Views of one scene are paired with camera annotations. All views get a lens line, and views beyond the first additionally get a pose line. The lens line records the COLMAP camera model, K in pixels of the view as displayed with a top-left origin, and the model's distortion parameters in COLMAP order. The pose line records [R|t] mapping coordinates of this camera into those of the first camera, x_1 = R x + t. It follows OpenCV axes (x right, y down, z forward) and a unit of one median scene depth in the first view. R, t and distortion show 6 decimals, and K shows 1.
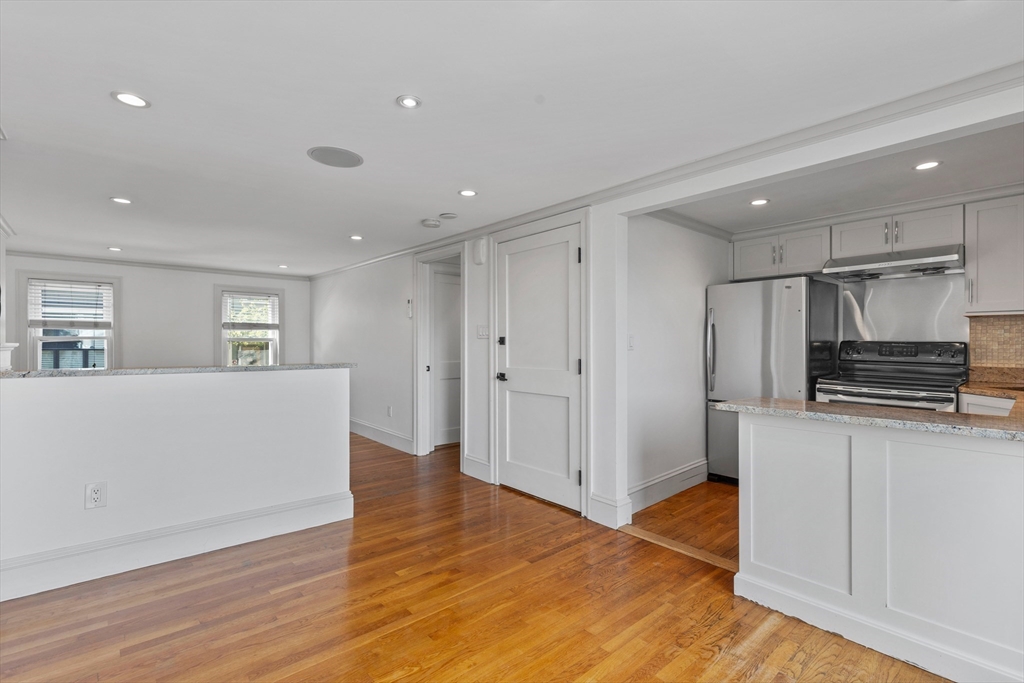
lens RADIAL K [[466.4, 0, 522.4], [0, 466.4, 340.7], [0, 0, 1]] dist [0.010032, -0.002462]
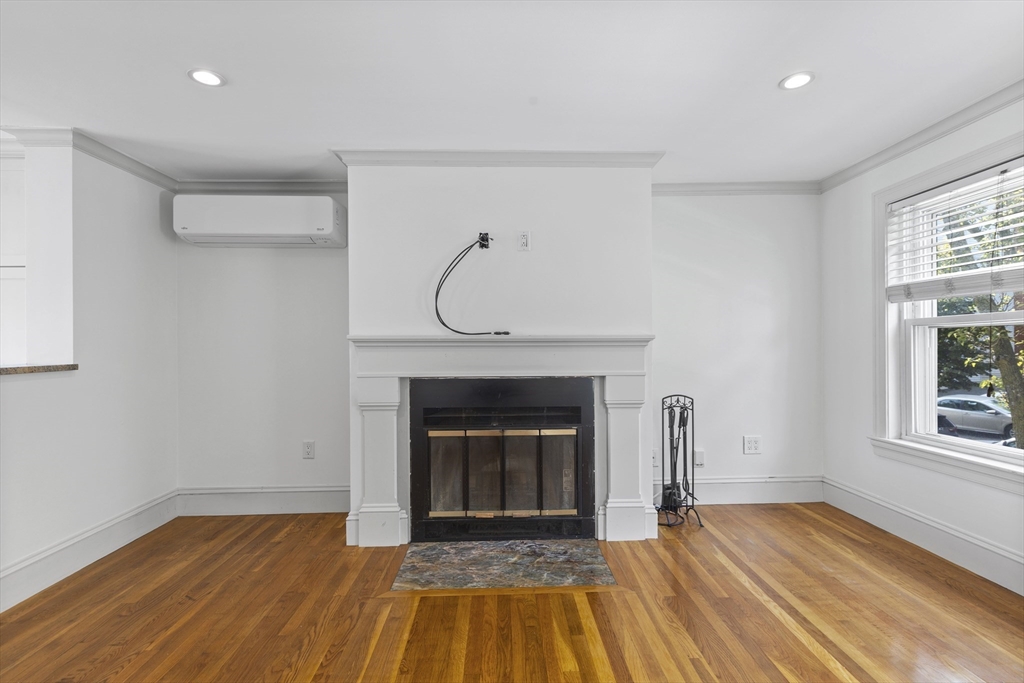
lens RADIAL K [[466.4, 0, 513.8], [0, 466.4, 348.1], [0, 0, 1]] dist [0.010032, -0.002462]
pose [[-0.646297, 0.009372, -0.763028, -0.665365], [0.012343, 0.999922, 0.001827, 0.025610], [0.762986, -0.008237, -0.646362, 1.663326]]
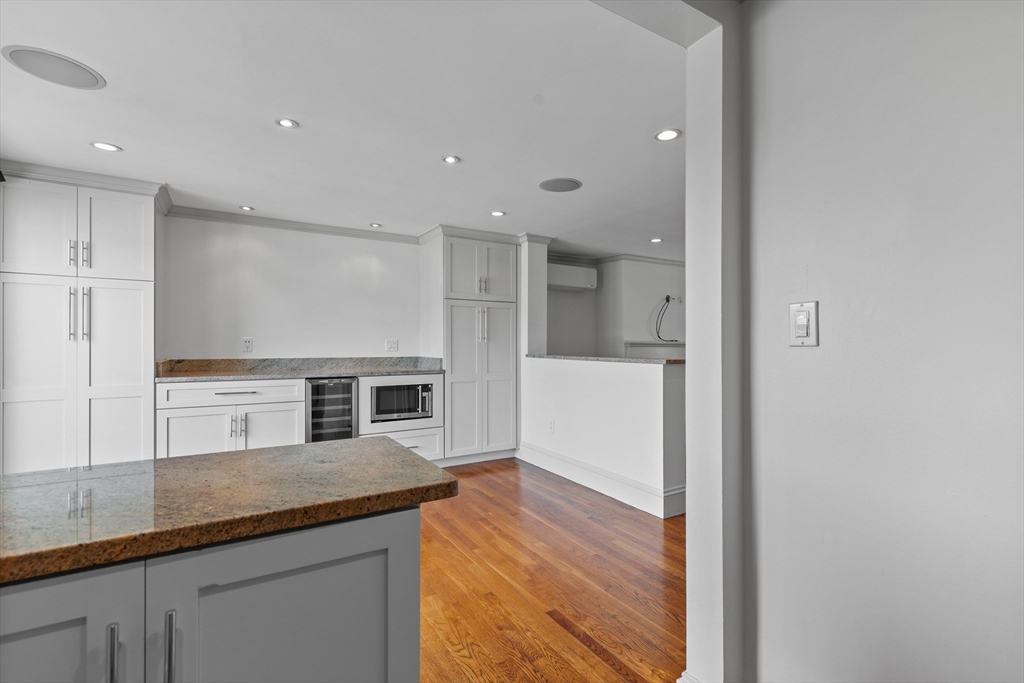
lens RADIAL K [[466.4, 0, 519.1], [0, 466.4, 347.1], [0, 0, 1]] dist [0.010032, -0.002462]
pose [[-0.171859, 0.003131, -0.985117, 0.620623], [0.006868, 0.999974, 0.001980, 0.017685], [0.985098, -0.006426, -0.171876, 0.842966]]
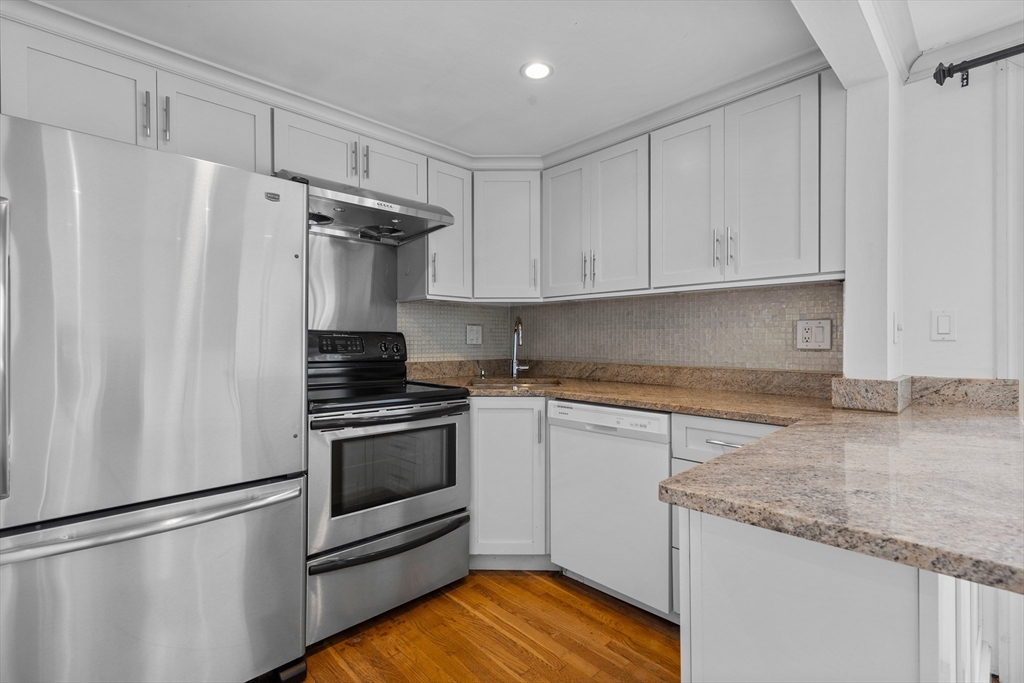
lens RADIAL K [[466.4, 0, 513.9], [0, 466.4, 340.5], [0, 0, 1]] dist [0.010032, -0.002462]
pose [[-0.039355, -0.000066, 0.999225, 0.141742], [-0.003876, 0.999992, -0.000086, 0.016207], [-0.999218, -0.003877, -0.039355, 0.854559]]
